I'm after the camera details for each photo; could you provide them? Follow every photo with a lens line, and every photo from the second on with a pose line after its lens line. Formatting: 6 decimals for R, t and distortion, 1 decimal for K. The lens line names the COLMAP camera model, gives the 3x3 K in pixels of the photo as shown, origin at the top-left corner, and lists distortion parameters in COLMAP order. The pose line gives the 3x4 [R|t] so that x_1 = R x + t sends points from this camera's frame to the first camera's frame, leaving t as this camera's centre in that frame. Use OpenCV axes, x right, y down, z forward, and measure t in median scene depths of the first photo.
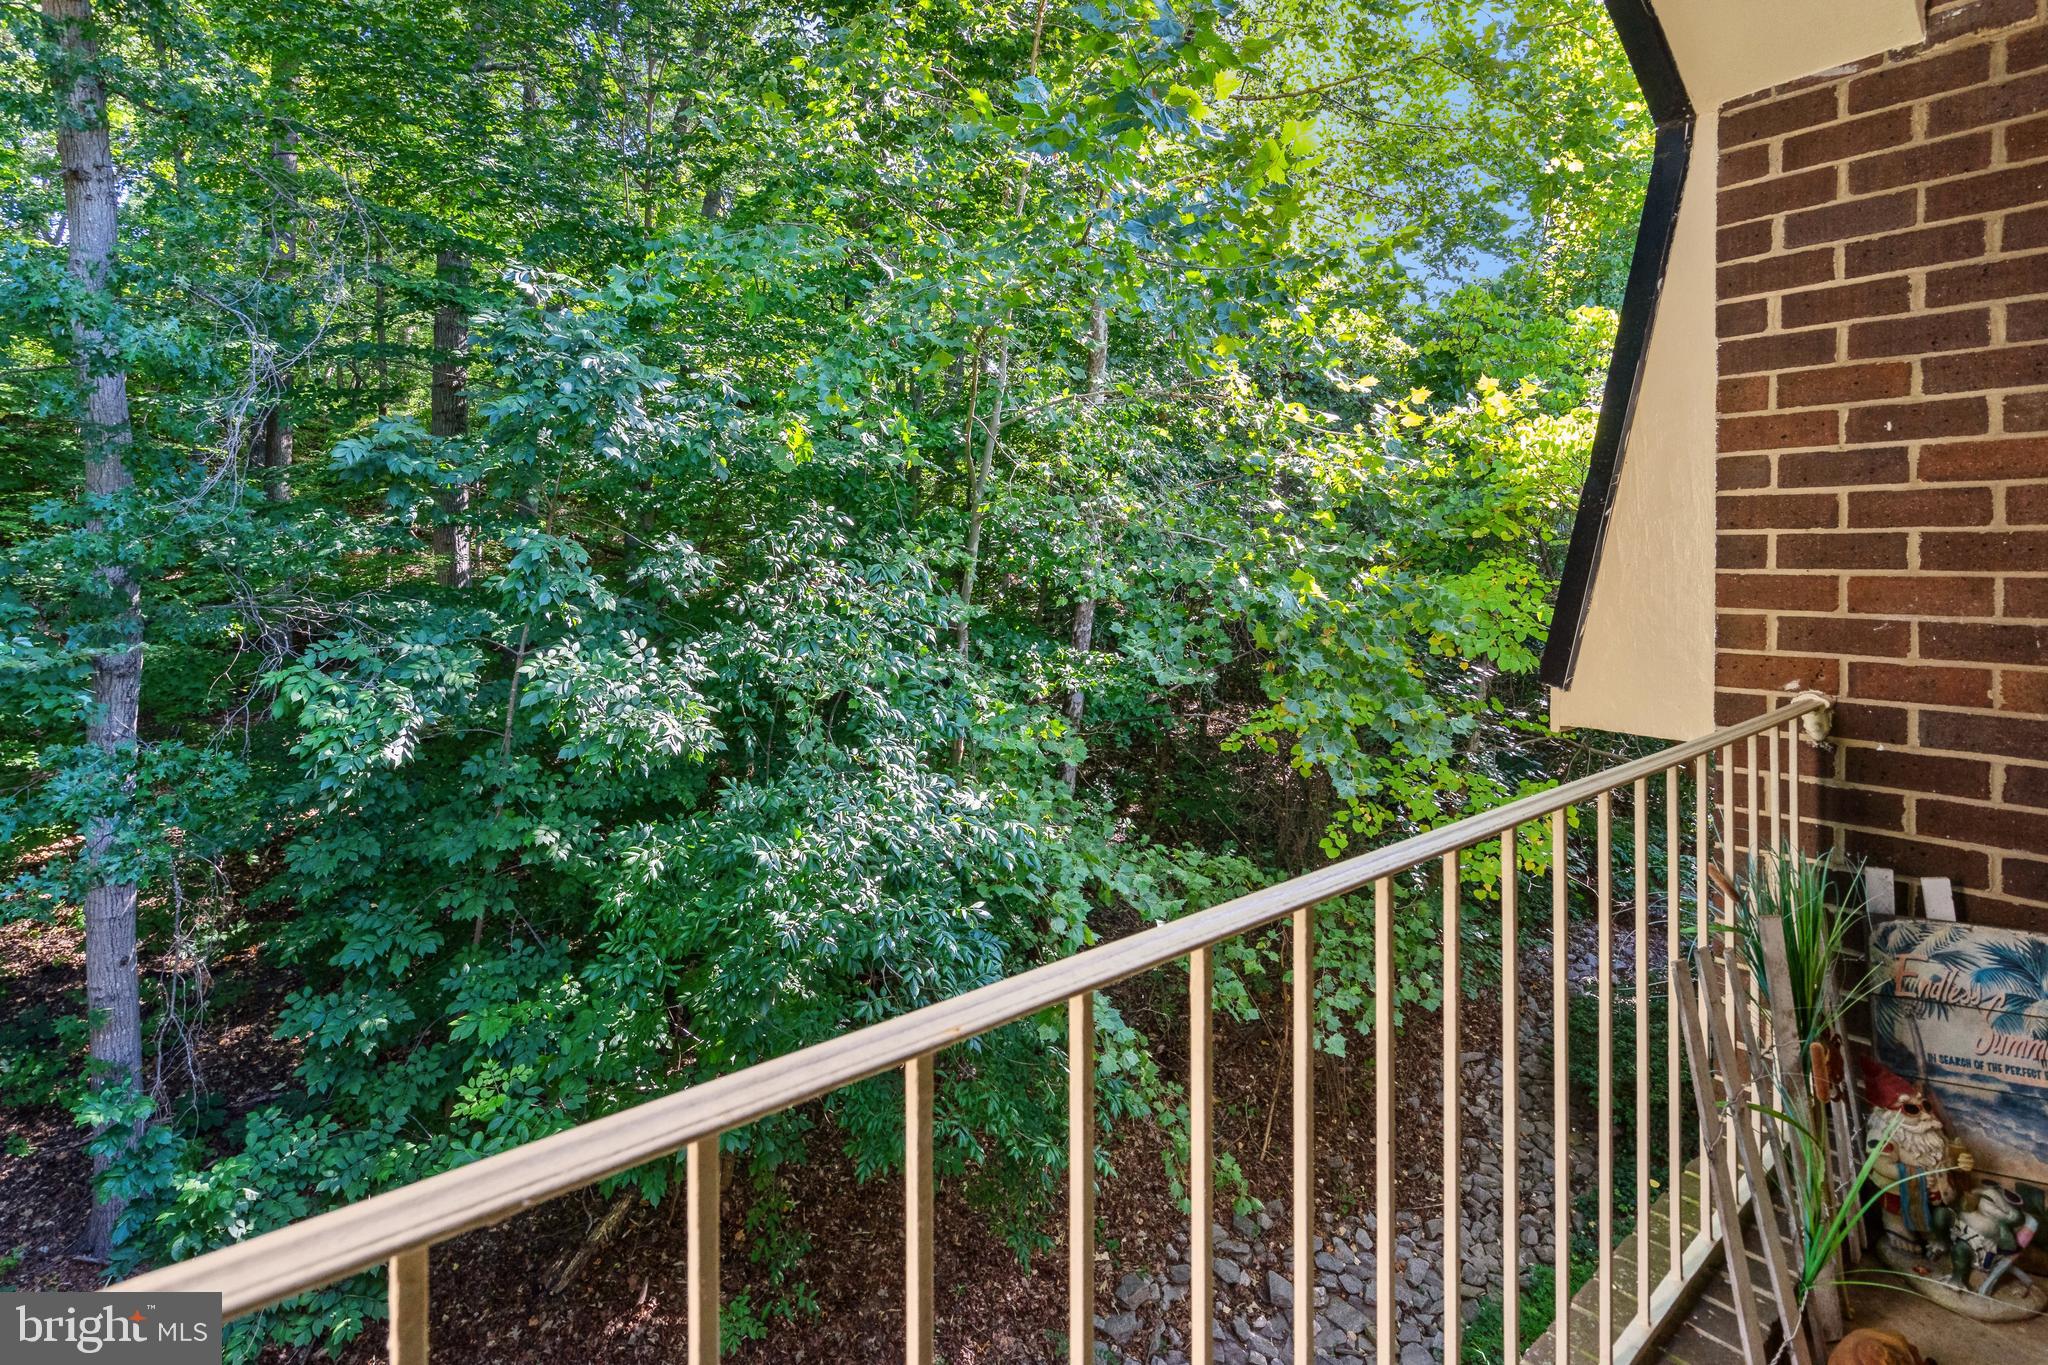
lens RADIAL K [[966.4, 0, 999.8], [0, 966.4, 567.6], [0, 0, 1]] dist [-0.001943, 0.001497]
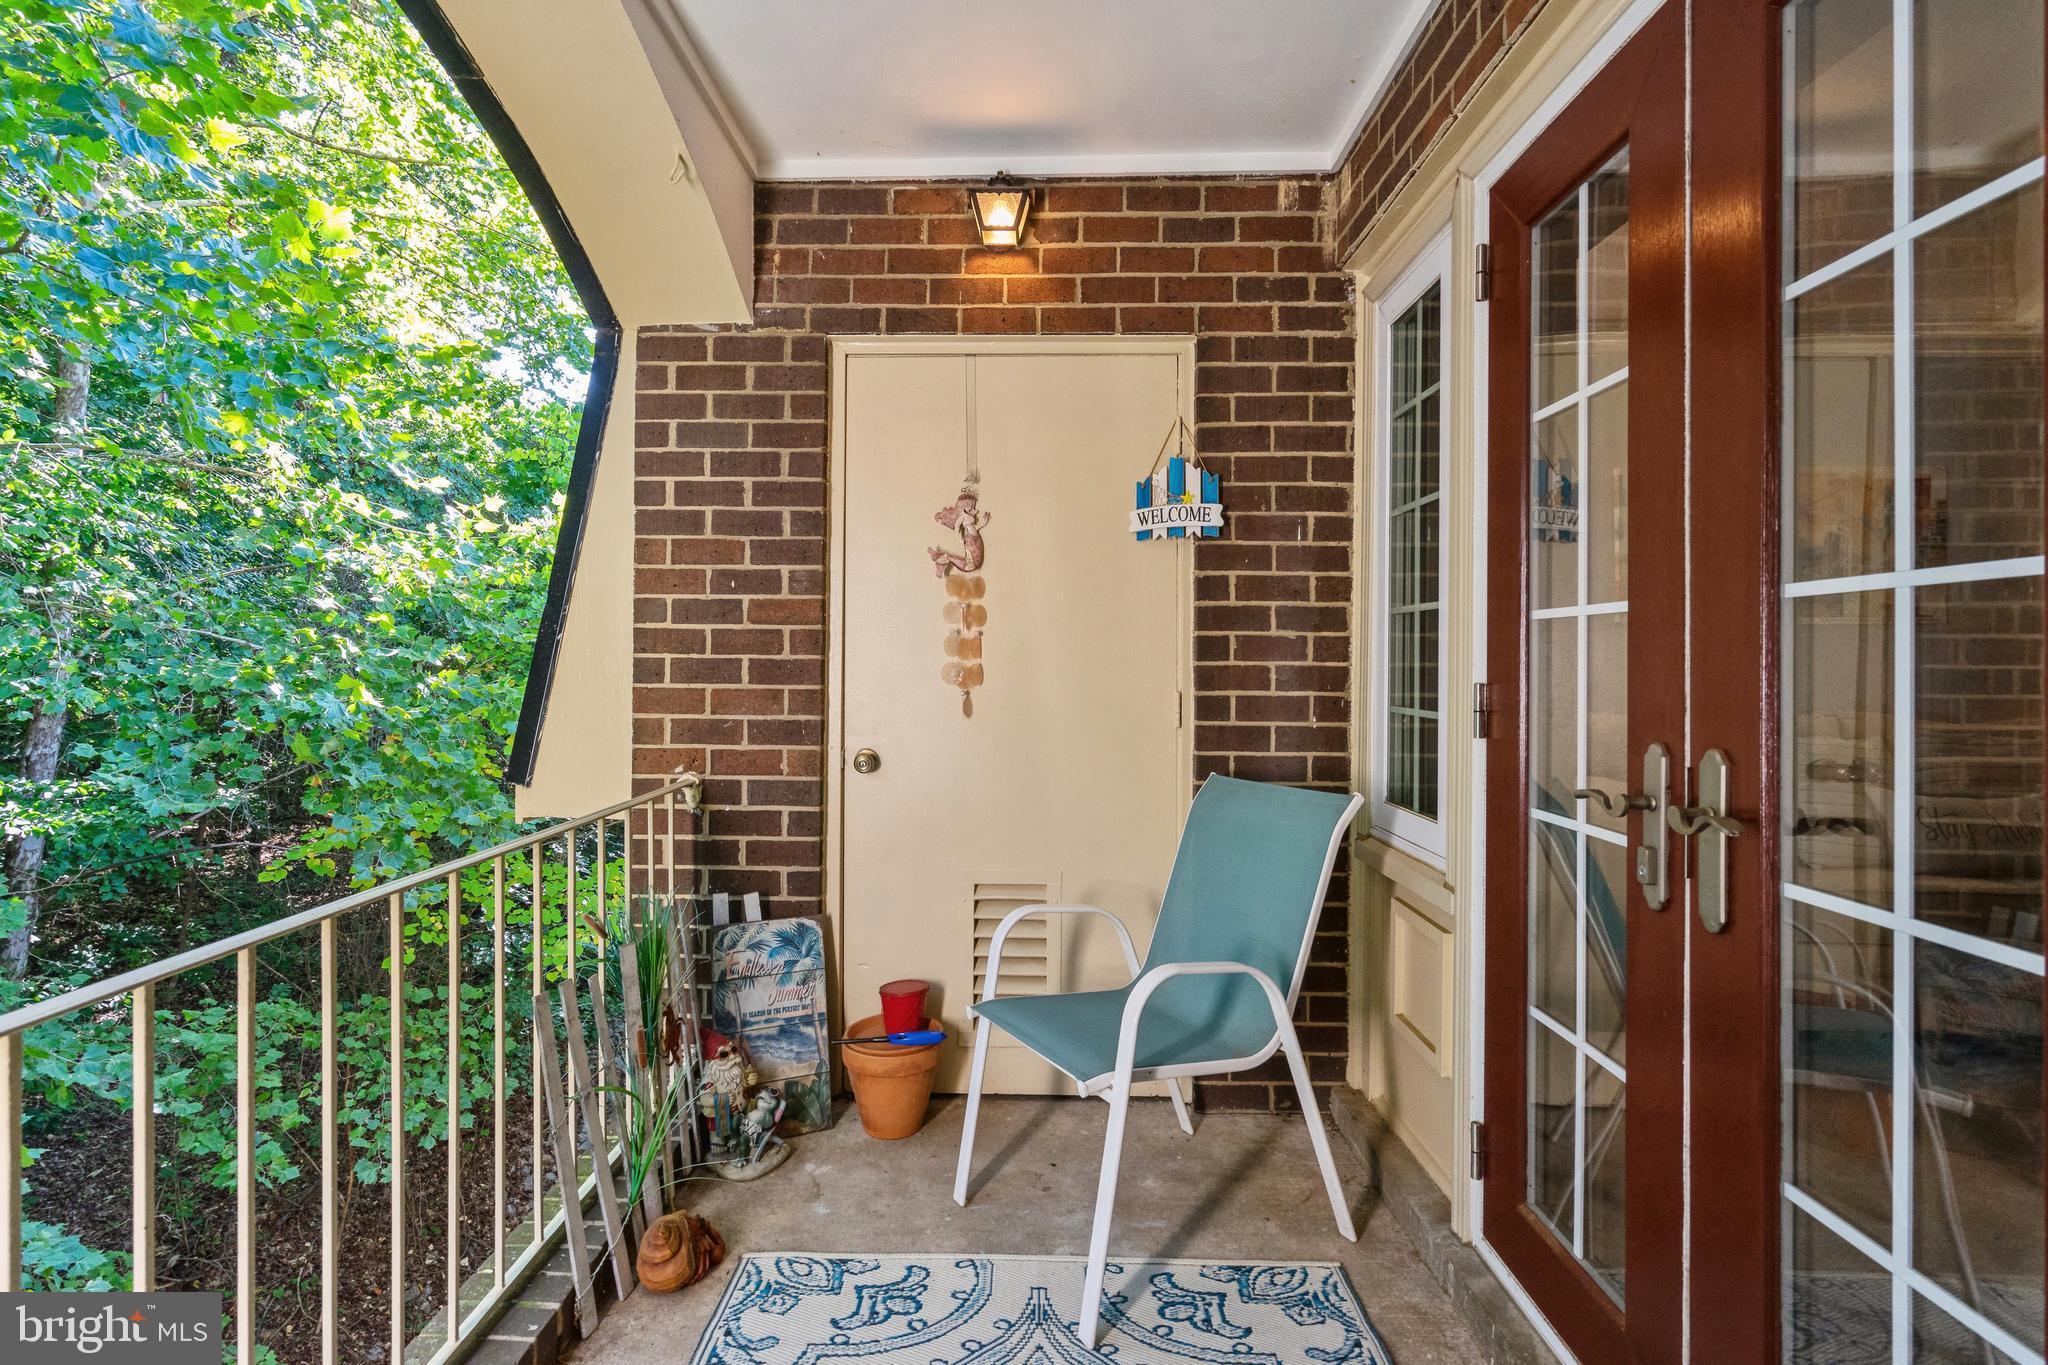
lens RADIAL K [[966.4, 0, 1023.2], [0, 966.4, 656.5], [0, 0, 1]] dist [-0.001943, 0.001497]
pose [[0.669334, 0.003546, 0.742953, 0.083605], [-0.000796, 0.999991, -0.004056, -0.019642], [-0.742961, 0.002123, 0.669331, -0.167239]]
